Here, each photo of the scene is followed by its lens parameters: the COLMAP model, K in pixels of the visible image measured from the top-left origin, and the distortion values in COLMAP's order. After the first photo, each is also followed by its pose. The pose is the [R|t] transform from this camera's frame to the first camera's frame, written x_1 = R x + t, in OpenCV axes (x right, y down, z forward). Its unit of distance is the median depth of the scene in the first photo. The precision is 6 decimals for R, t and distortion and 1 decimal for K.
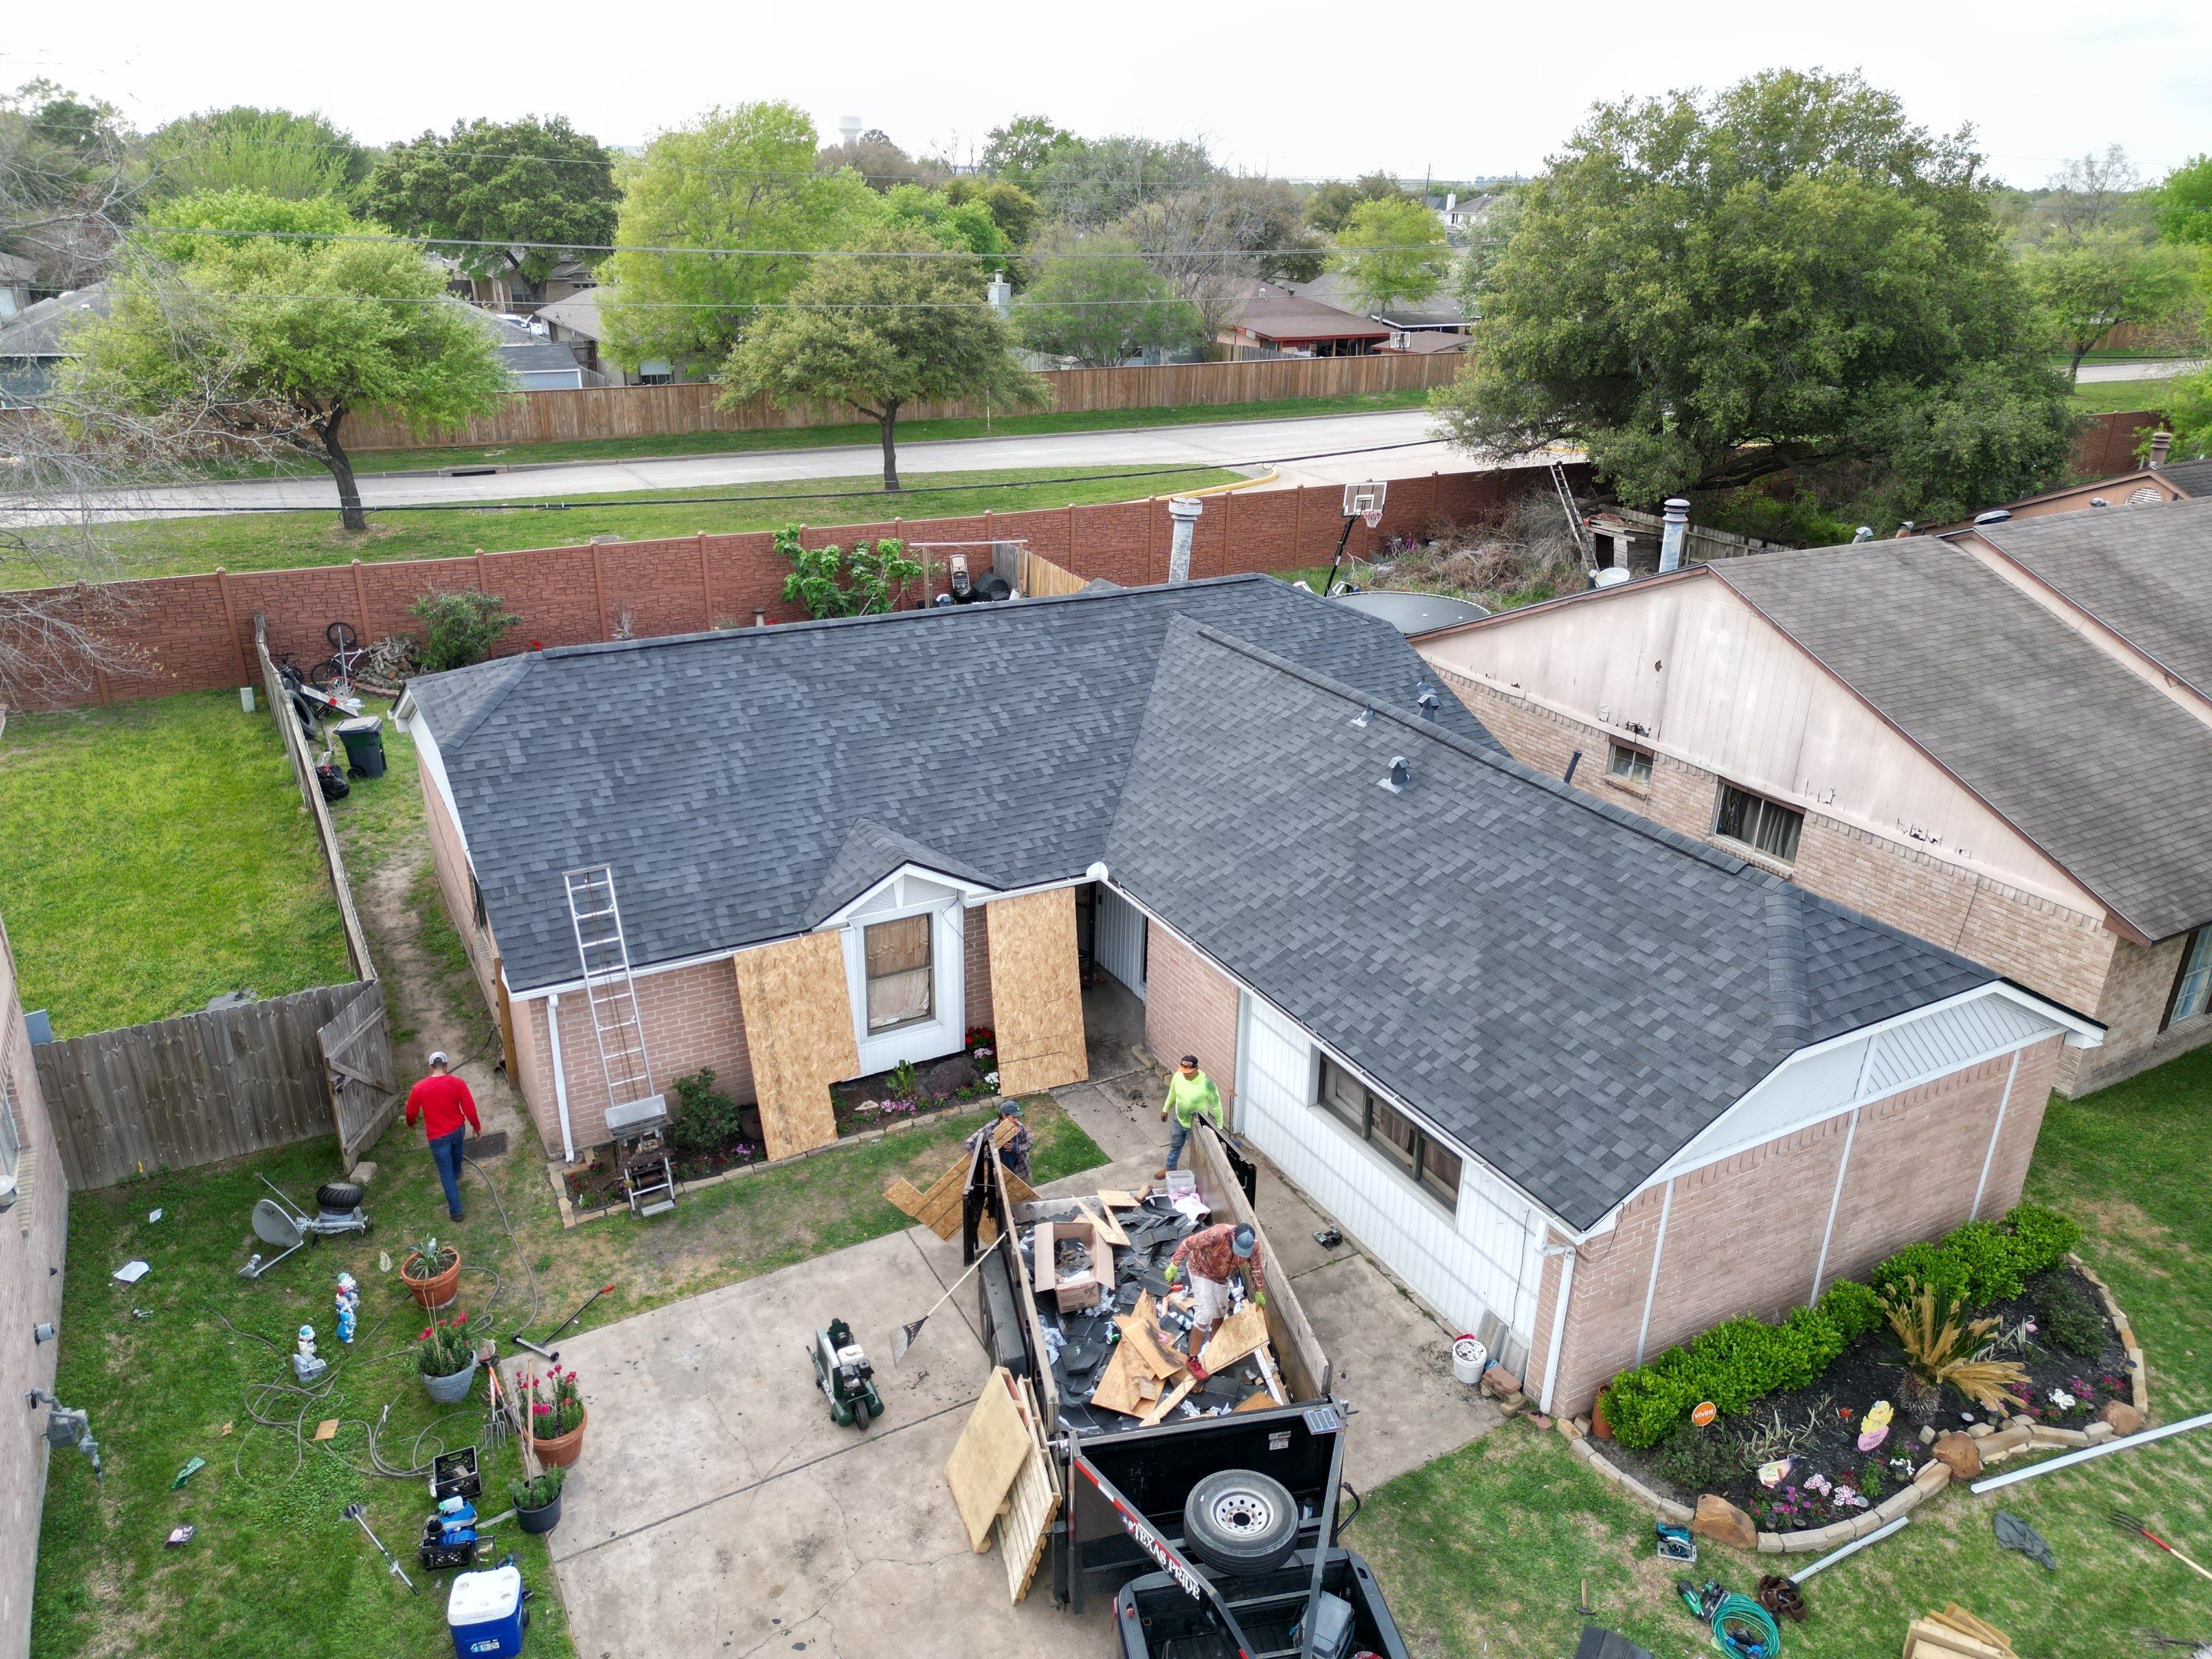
lens RADIAL K [[1548.1, 0, 1109.9], [0, 1548.1, 837.8], [0, 0, 1]] dist [0.069363, -0.065133]
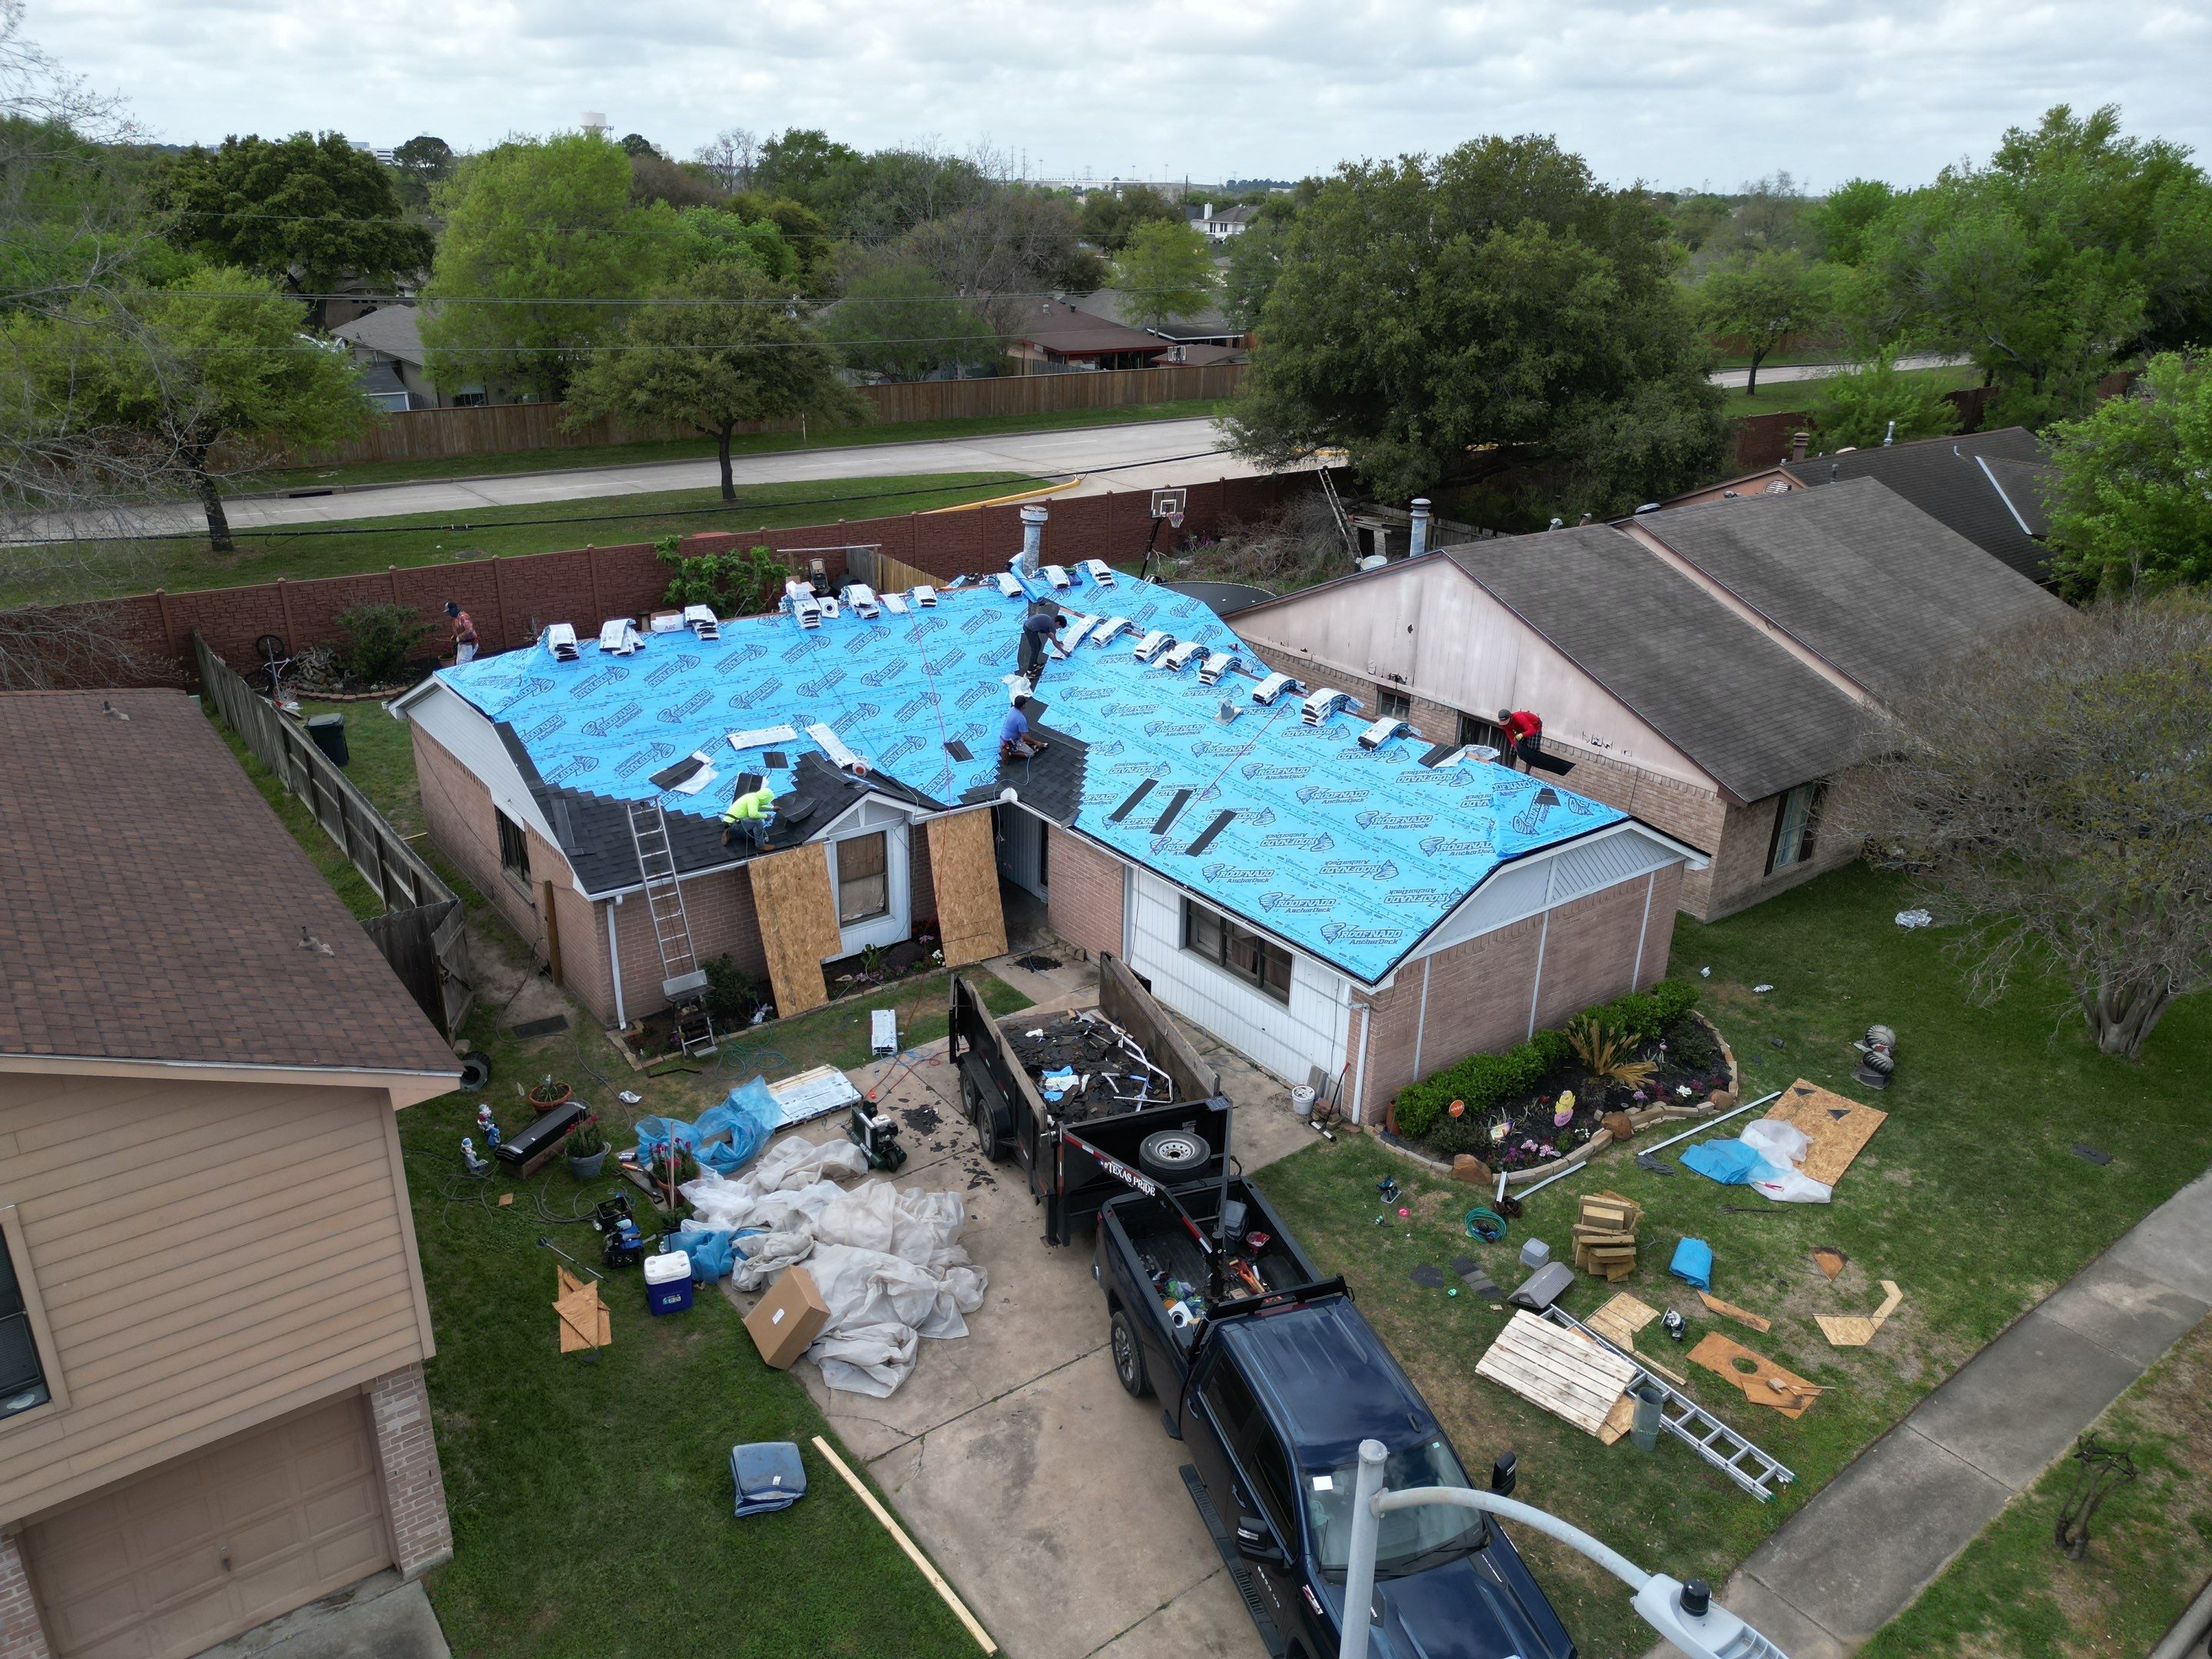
lens RADIAL K [[1548.1, 0, 1109.4], [0, 1548.1, 840.8], [0, 0, 1]] dist [0.069363, -0.065133]
pose [[0.989797, -0.052360, 0.132516, -0.091990], [0.052164, 0.998626, 0.004960, 0.054864], [-0.132594, 0.002003, 0.991168, -0.294464]]
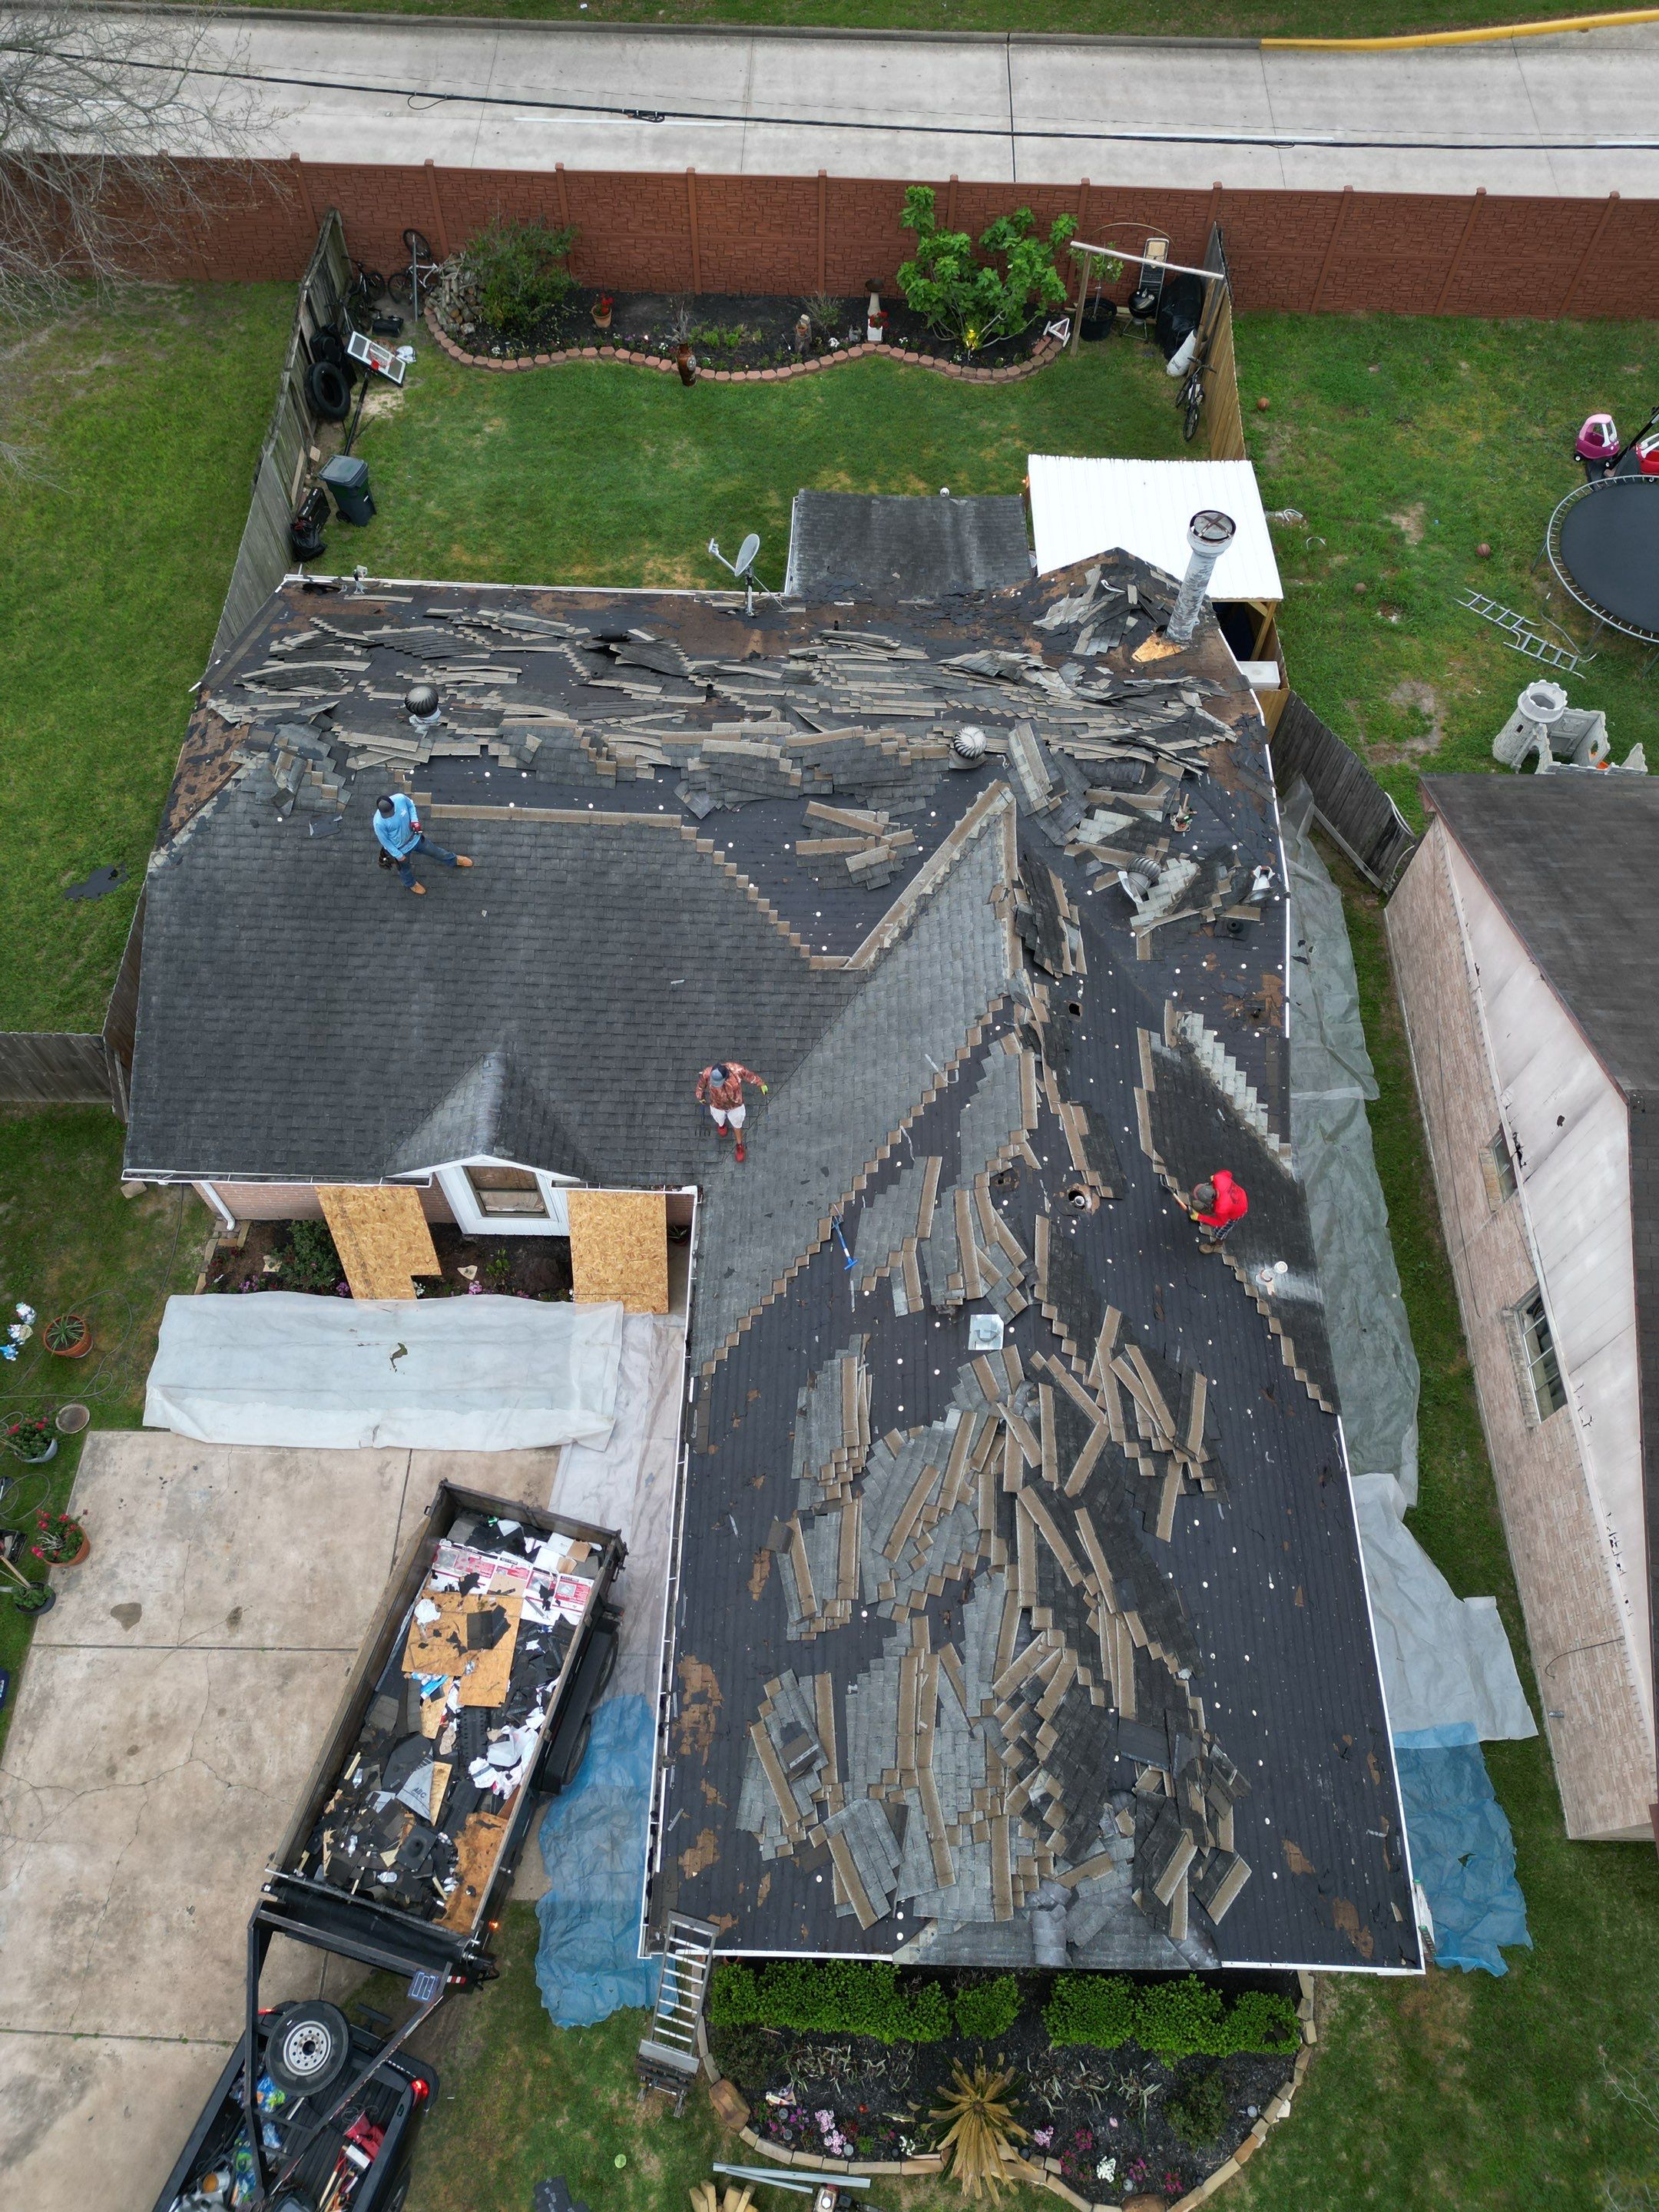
lens RADIAL K [[1548.1, 0, 825.7], [0, 1548.1, 1106.8], [0, 0, 1]] dist [0.069363, -0.065133]
pose [[0.861878, 0.436510, -0.258119, 0.273781], [-0.193483, 0.753545, 0.628279, -0.605207], [0.468754, -0.491558, 0.733921, 0.320001]]
